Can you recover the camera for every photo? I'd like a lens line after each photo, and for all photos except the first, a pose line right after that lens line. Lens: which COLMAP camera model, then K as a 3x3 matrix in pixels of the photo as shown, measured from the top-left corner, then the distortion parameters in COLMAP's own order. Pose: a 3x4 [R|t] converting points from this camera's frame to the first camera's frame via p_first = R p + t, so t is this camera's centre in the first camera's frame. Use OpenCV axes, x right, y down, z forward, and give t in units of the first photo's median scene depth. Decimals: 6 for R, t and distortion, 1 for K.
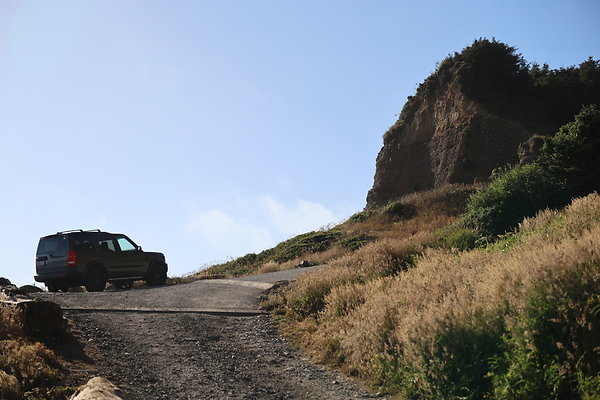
lens RADIAL K [[1037.5, 0, 300.0], [0, 1037.5, 200.0], [0, 0, 1]] dist [0.220369, 0.001211]
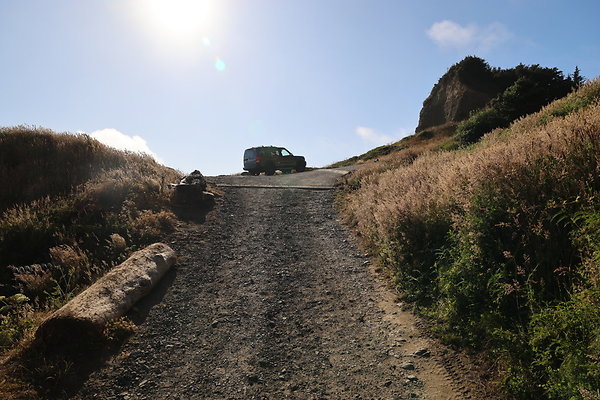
lens RADIAL K [[420.3, 0, 300.0], [0, 420.3, 200.0], [0, 0, 1]] dist [-0.110530, 0.108510]
pose [[0.977051, 0.004984, -0.212949, 0.053918], [0.027845, 0.988159, 0.150884, 0.013573], [0.211180, -0.153351, 0.965343, 0.229882]]
